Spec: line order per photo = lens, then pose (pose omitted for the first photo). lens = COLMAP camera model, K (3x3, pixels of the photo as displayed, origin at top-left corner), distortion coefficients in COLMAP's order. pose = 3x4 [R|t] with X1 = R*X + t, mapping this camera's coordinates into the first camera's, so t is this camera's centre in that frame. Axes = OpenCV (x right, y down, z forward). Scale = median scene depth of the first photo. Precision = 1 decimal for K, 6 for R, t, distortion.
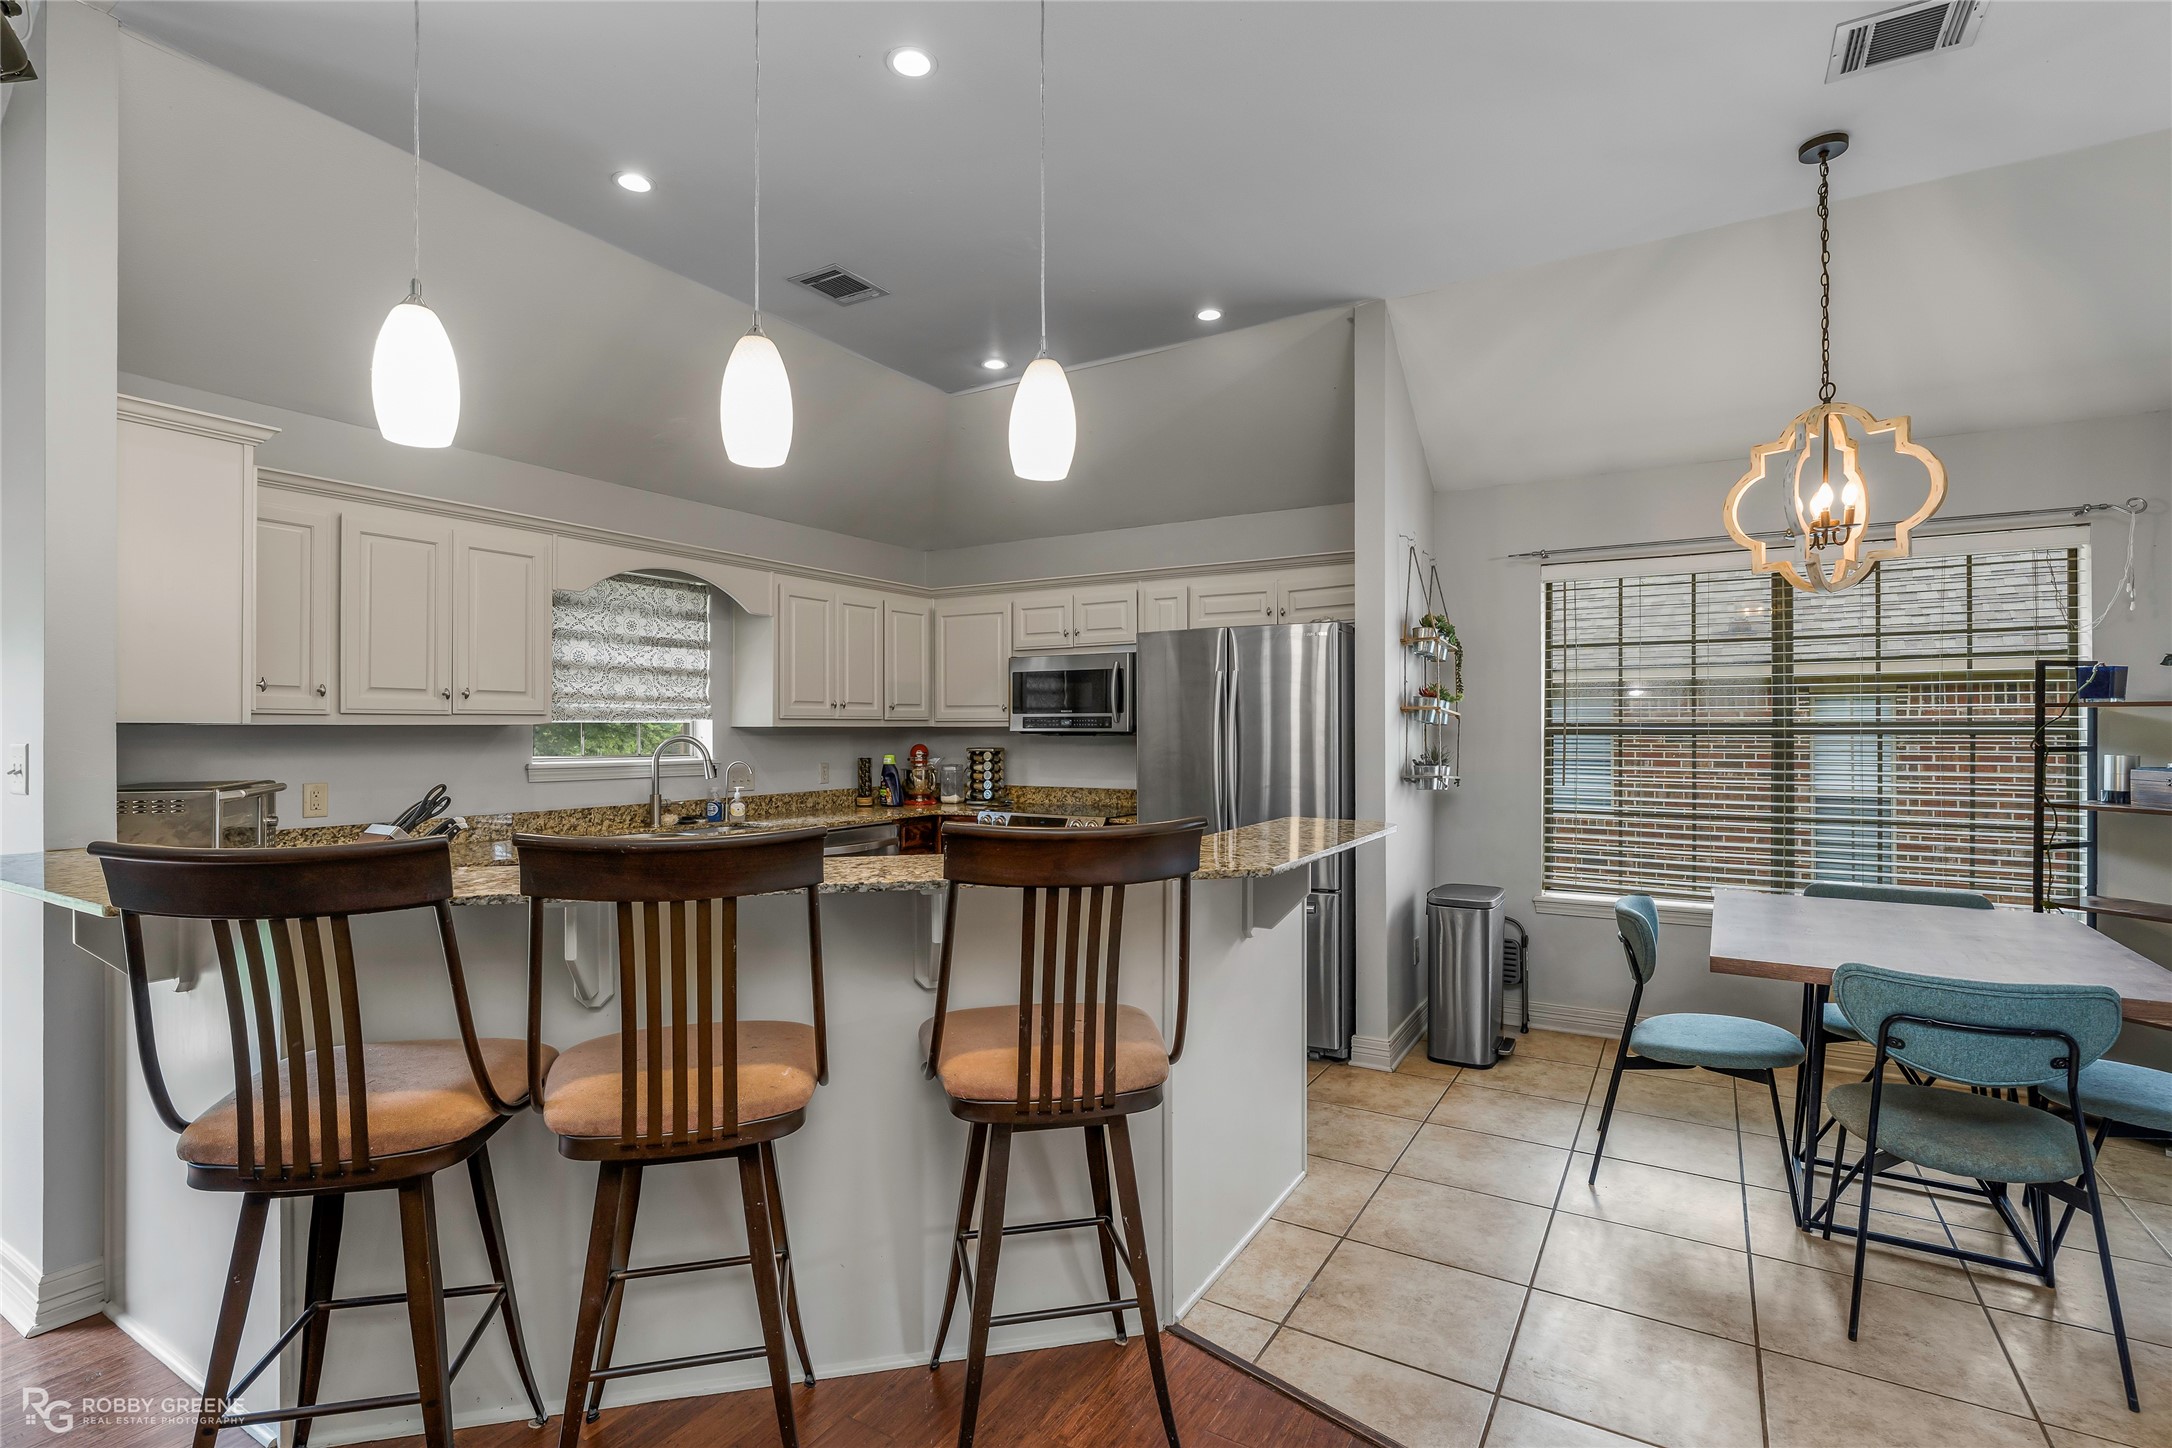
lens RADIAL K [[1039.0, 0, 1075.5], [0, 1039.0, 727.4], [0, 0, 1]] dist [-0.000486, 0.001017]
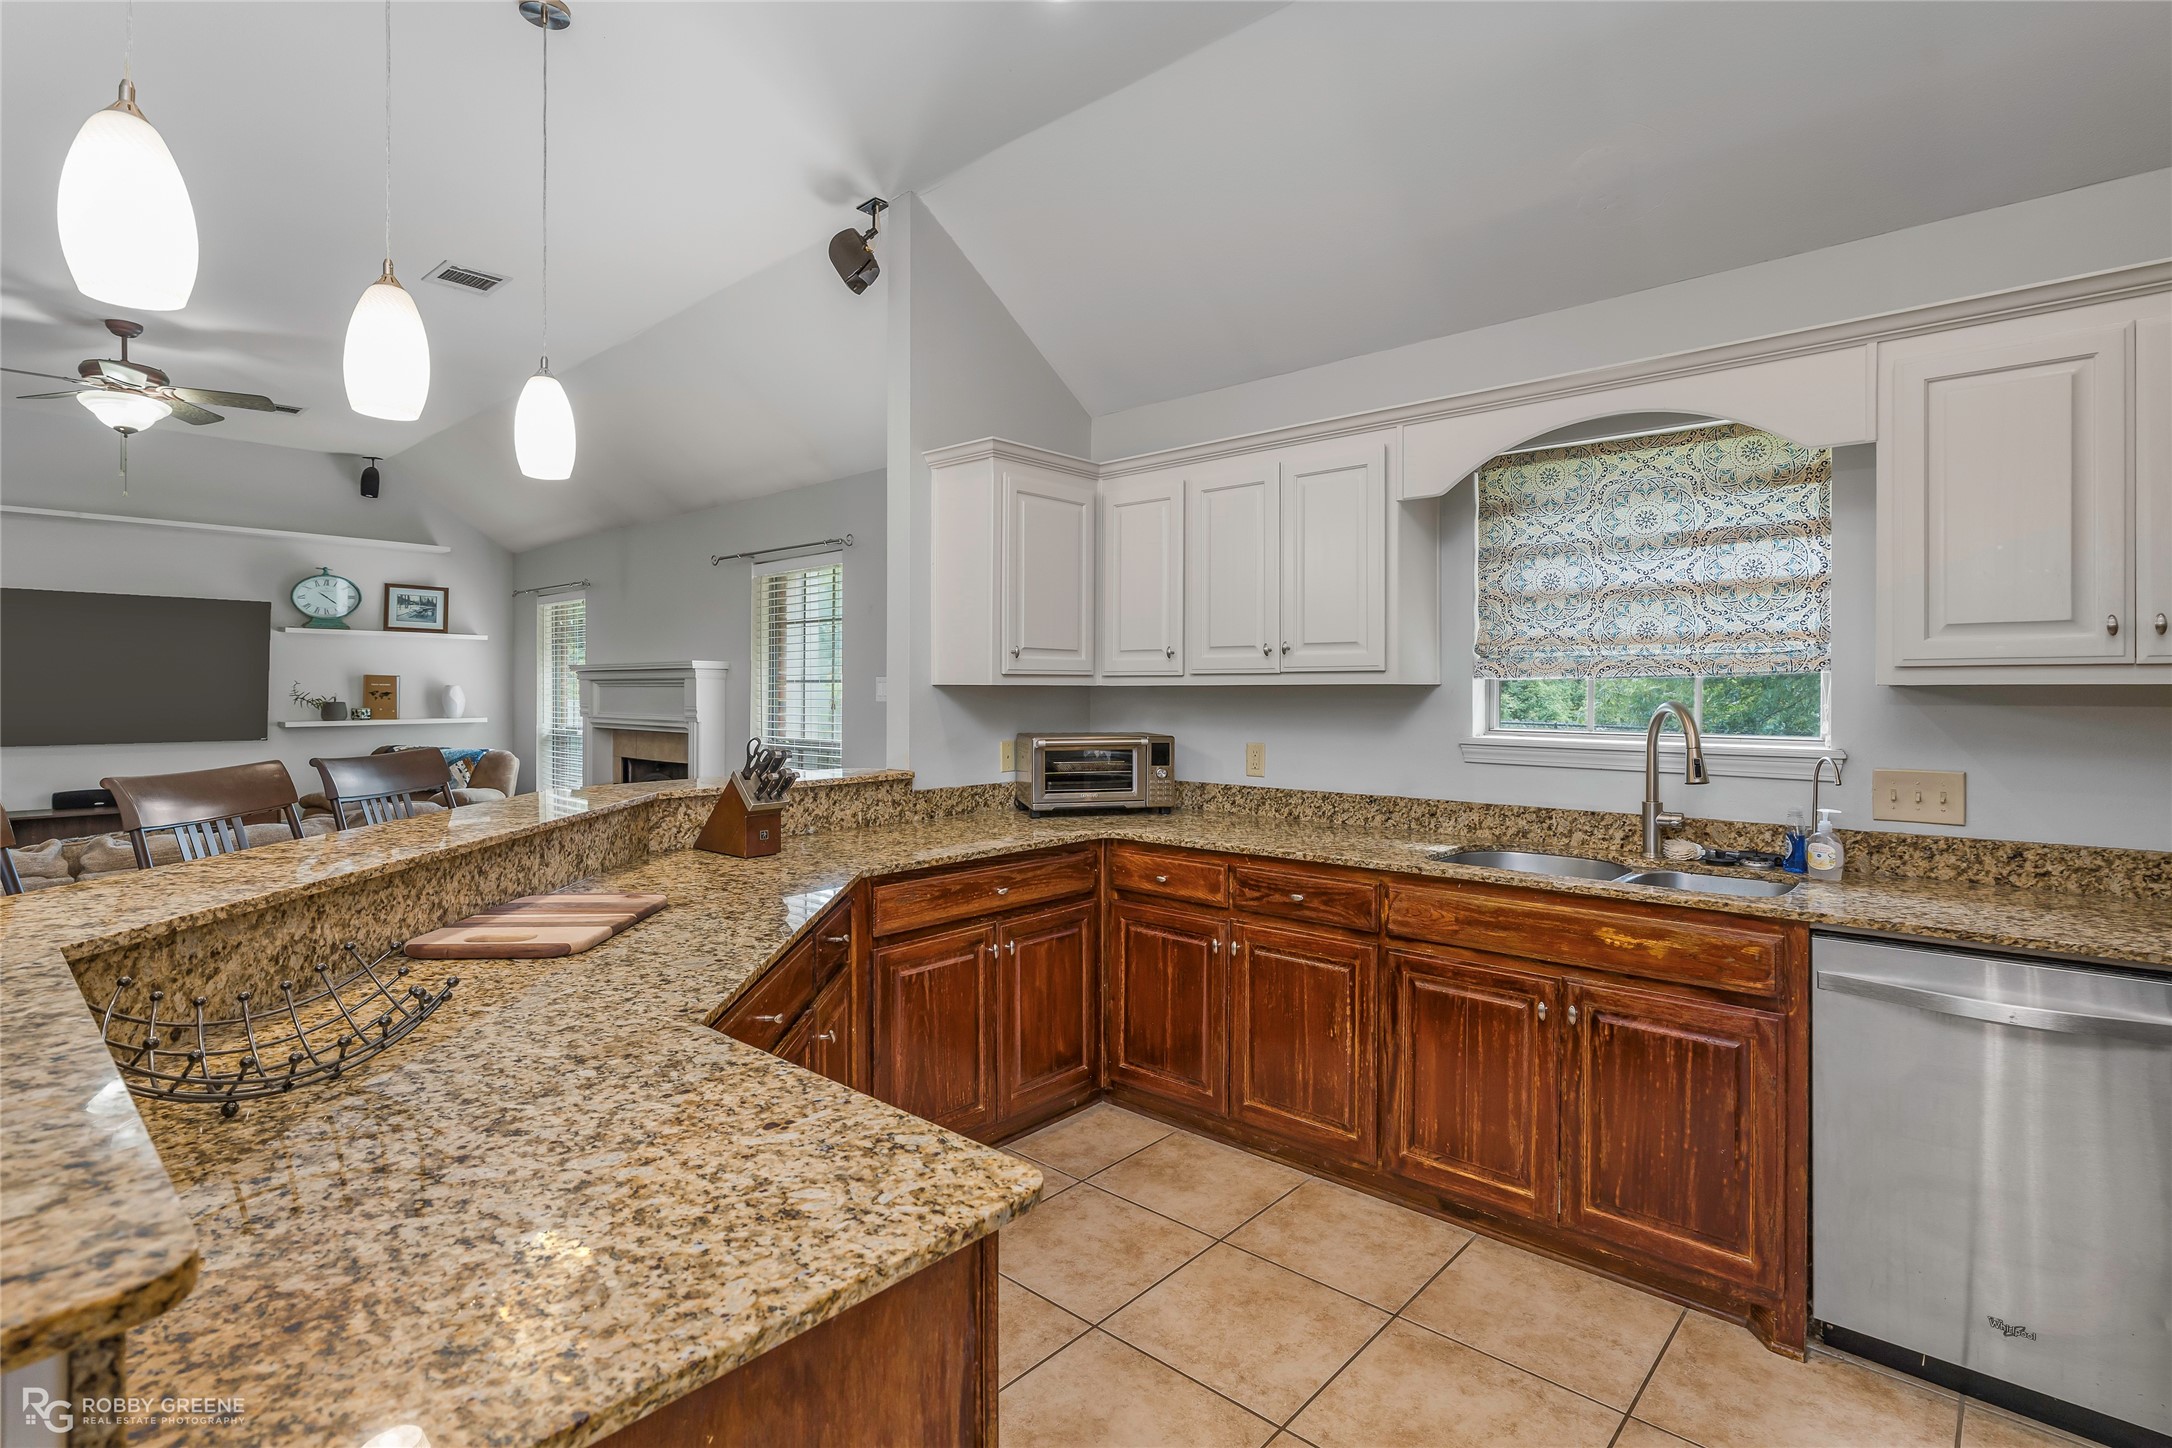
lens RADIAL K [[1039.0, 0, 1095.3], [0, 1039.0, 694.6], [0, 0, 1]] dist [-0.000486, 0.001017]
pose [[-0.186988, 0.006681, -0.982340, 0.227391], [0.001545, 0.999978, 0.006507, -0.000057], [0.982361, -0.000302, -0.186994, 0.794411]]
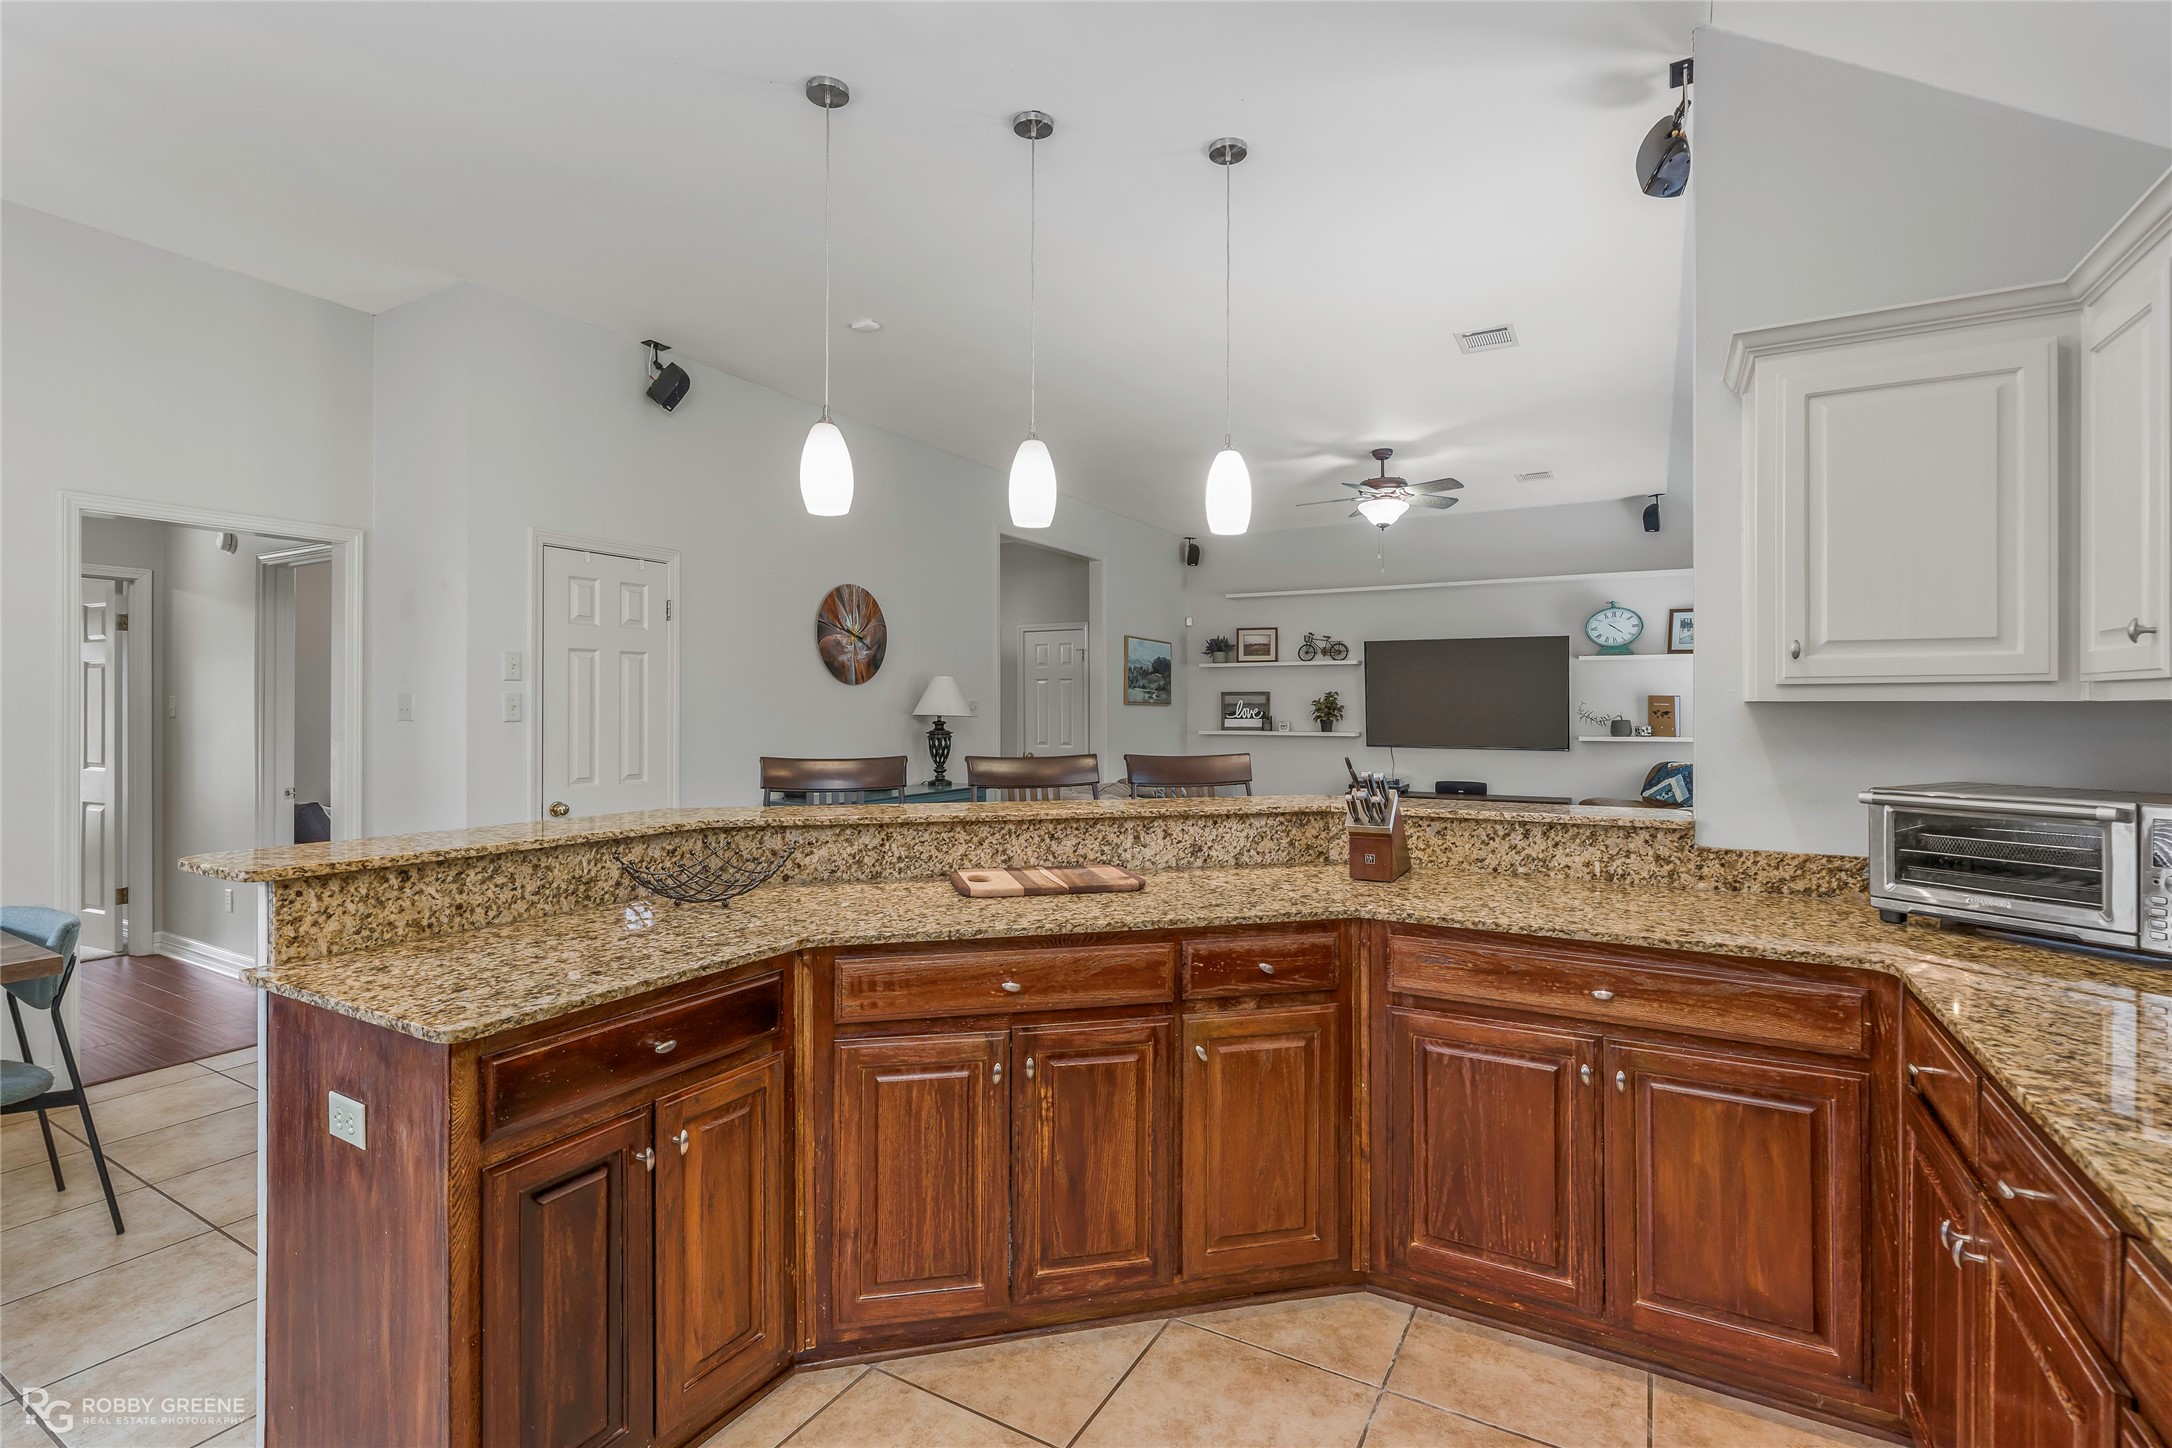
lens RADIAL K [[994.3, 0, 1073.2], [0, 994.3, 705.2], [0, 0, 1]] dist [-0.007194, 0.003147]
pose [[-0.999892, 0.001239, -0.014671, -0.148839], [0.001318, 0.999985, -0.005342, 0.001835], [0.014664, -0.005361, -0.999878, 1.041901]]
